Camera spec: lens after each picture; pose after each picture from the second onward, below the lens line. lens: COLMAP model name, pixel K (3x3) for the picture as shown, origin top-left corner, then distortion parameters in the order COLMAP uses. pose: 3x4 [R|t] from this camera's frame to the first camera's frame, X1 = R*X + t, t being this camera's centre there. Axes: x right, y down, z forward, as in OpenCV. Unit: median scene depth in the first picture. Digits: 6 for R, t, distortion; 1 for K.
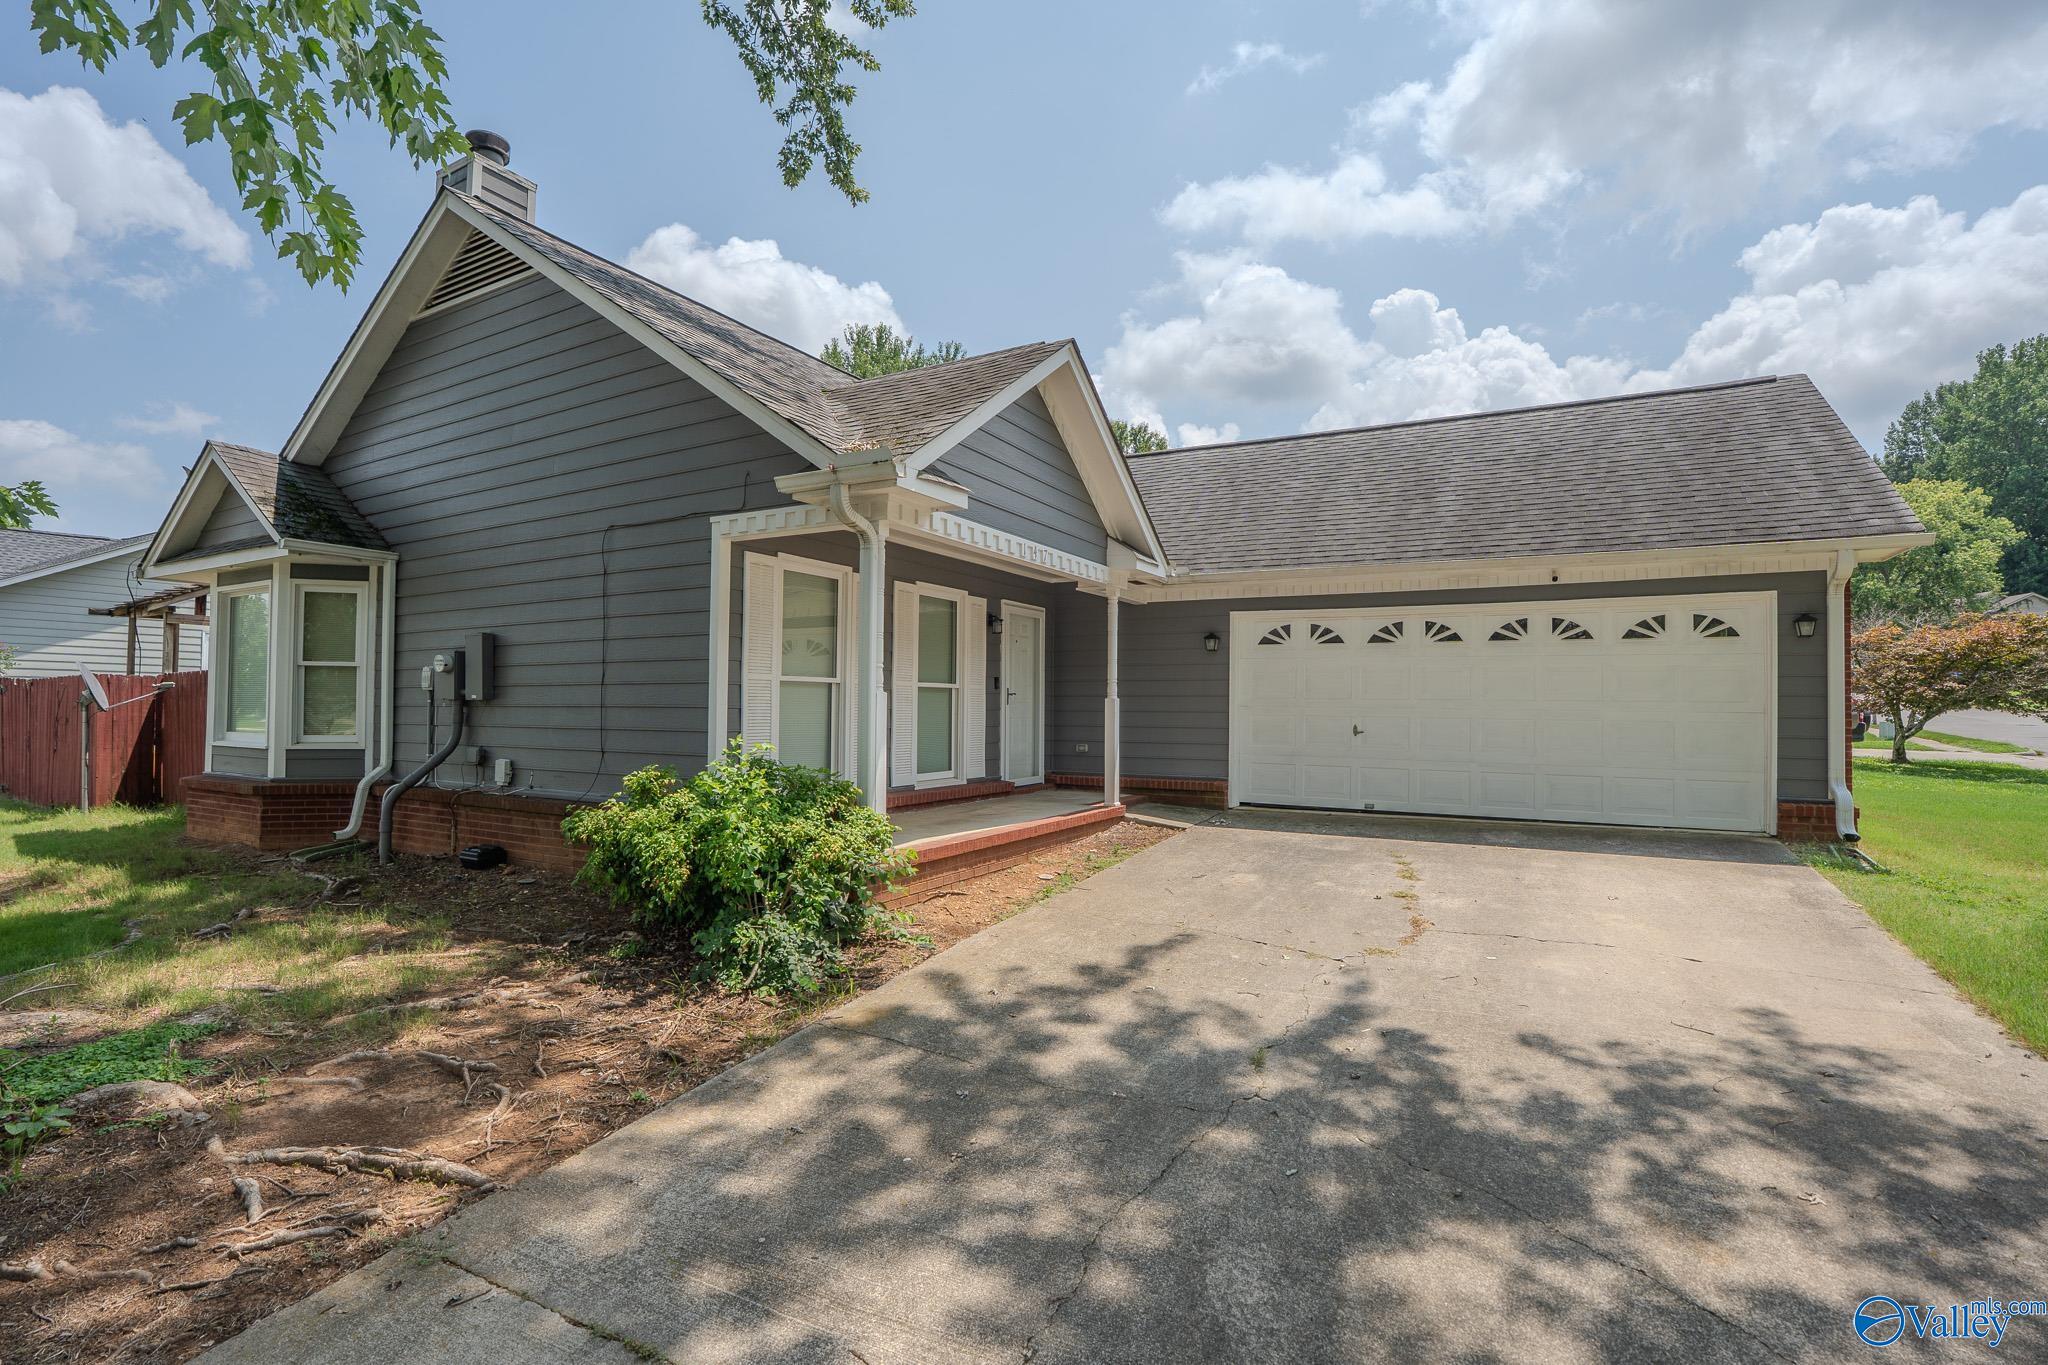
lens RADIAL K [[947.4, 0, 1007.1], [0, 947.4, 692.3], [0, 0, 1]] dist [-0.060989, 0.018878]
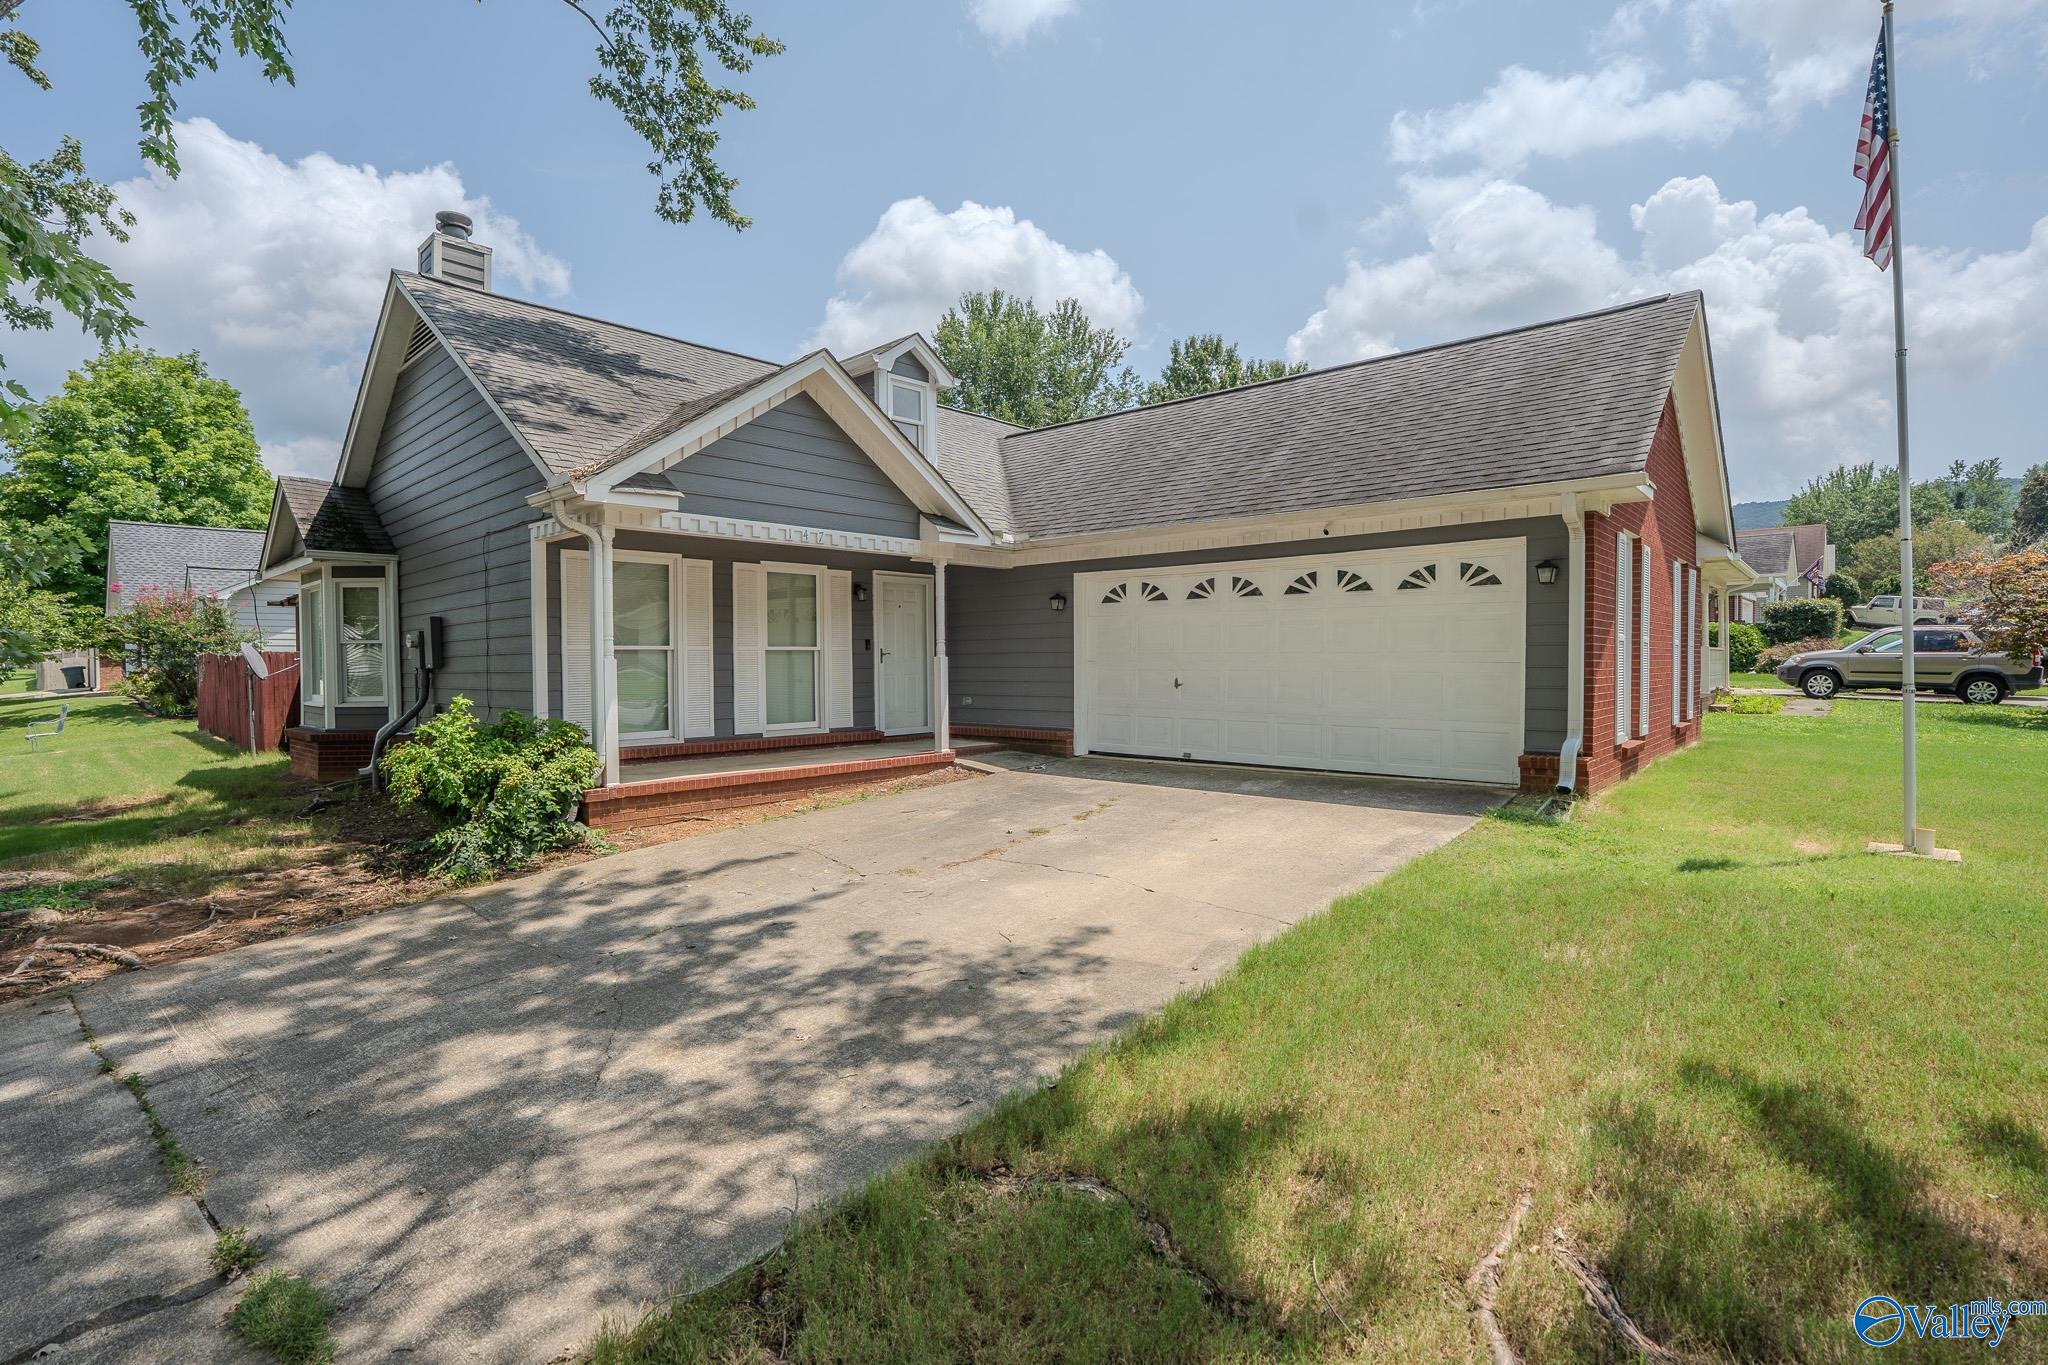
lens RADIAL K [[947.4, 0, 1005.9], [0, 947.4, 690.9], [0, 0, 1]] dist [-0.060989, 0.018878]
pose [[0.974518, -0.009363, -0.224114, 0.514183], [0.020326, 0.998704, 0.046662, -0.004733], [0.223387, -0.050028, 0.973445, -0.090359]]
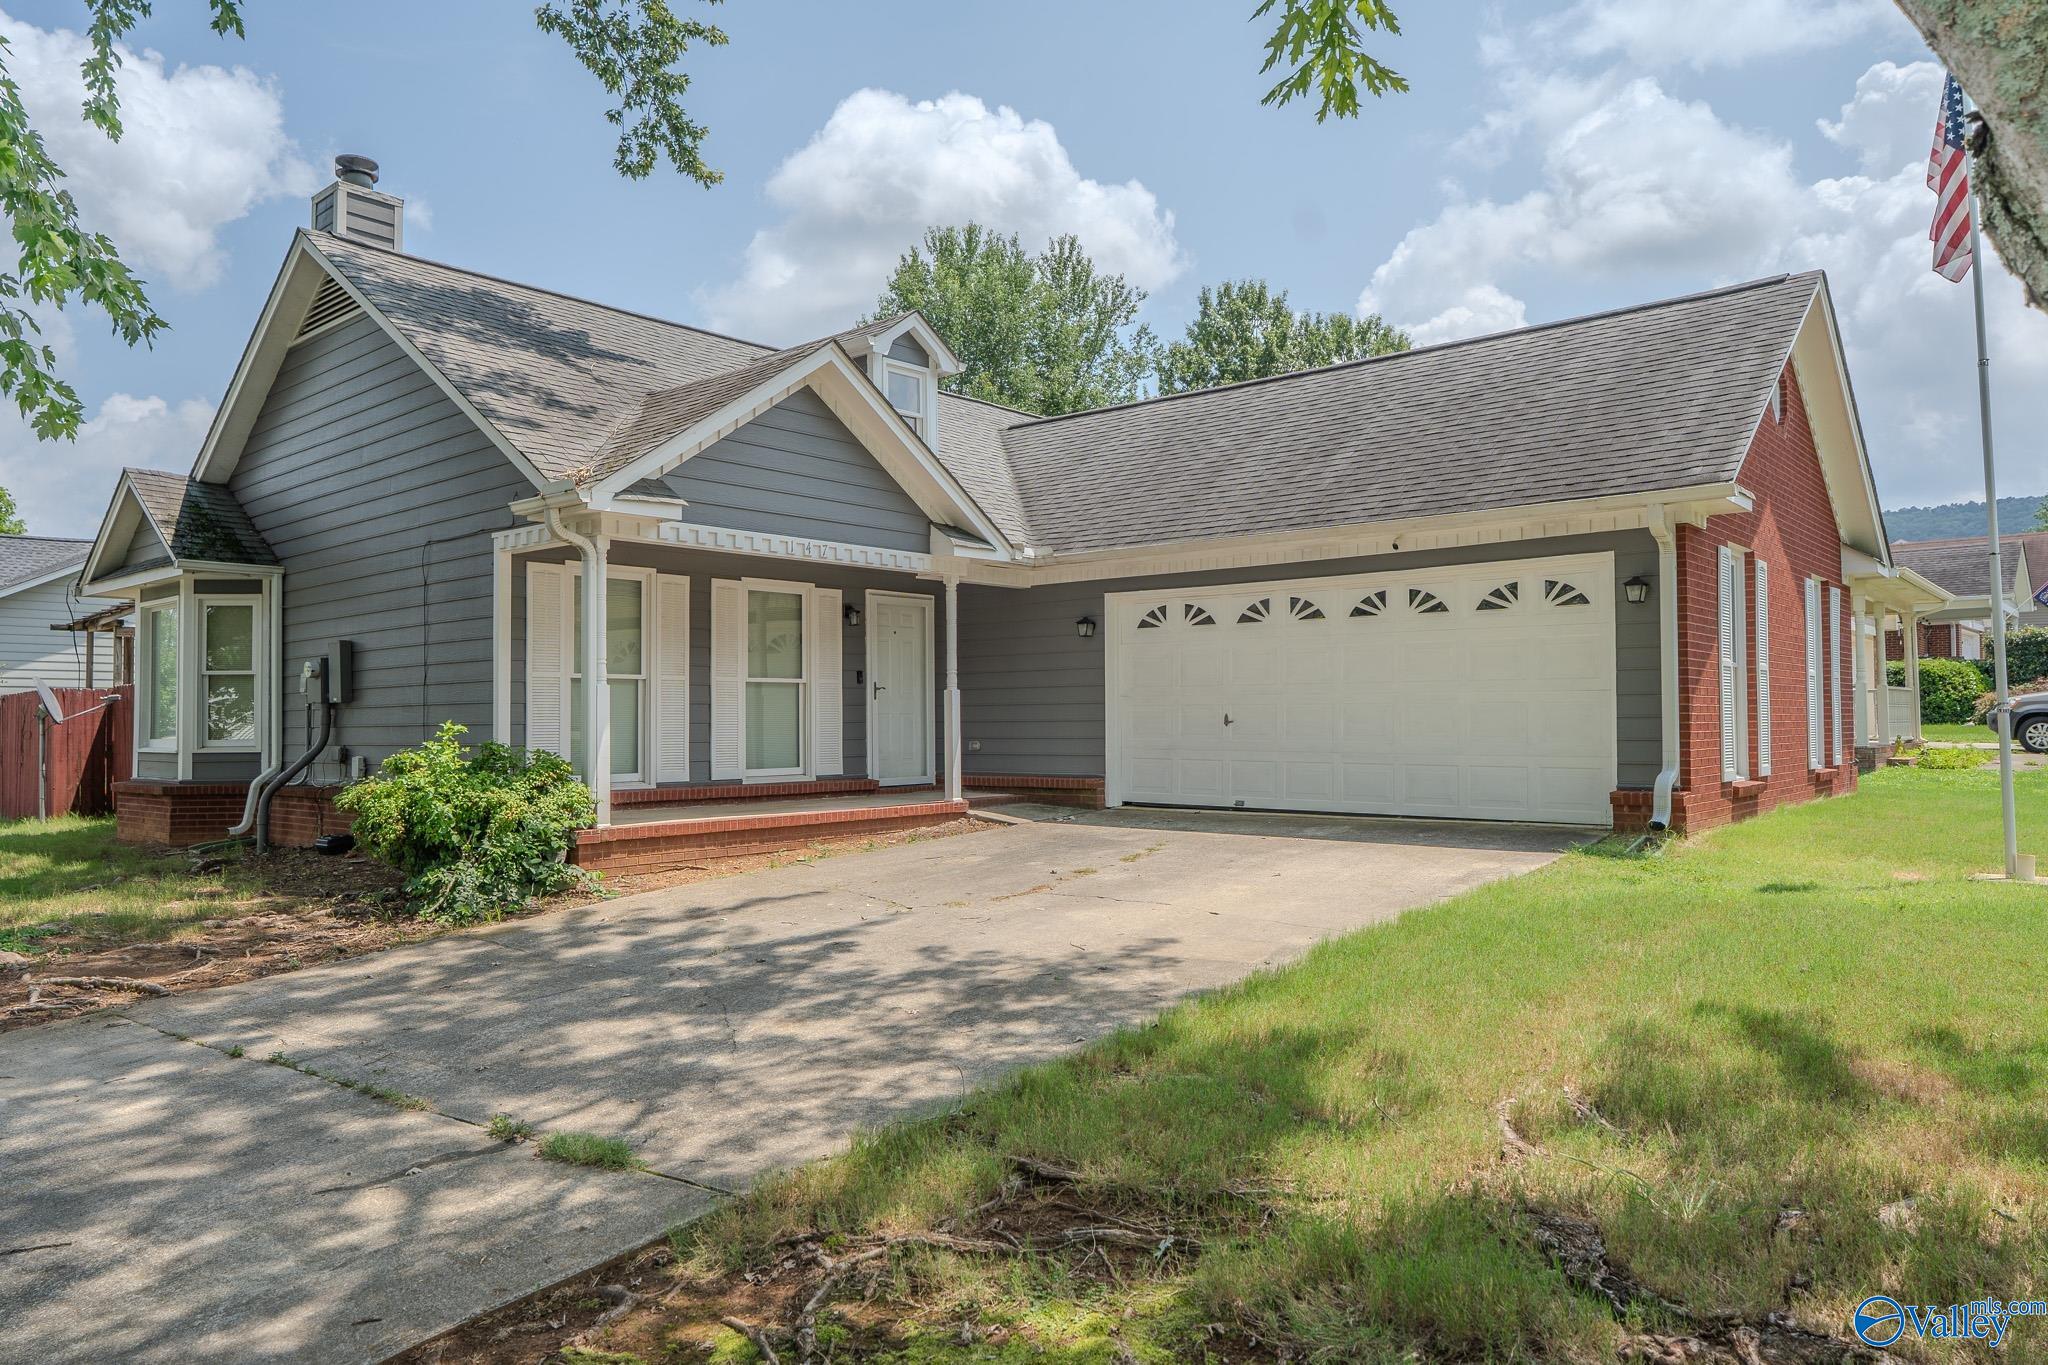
lens RADIAL K [[1328.3, 0, 1001.1], [0, 1328.3, 691.8], [0, 0, 1]] dist [-0.022011, 0.015233]
pose [[0.979959, -0.020250, -0.198166, 0.502379], [0.019371, 0.999792, -0.006369, 0.021141], [0.198253, 0.002403, 0.980148, -0.365591]]
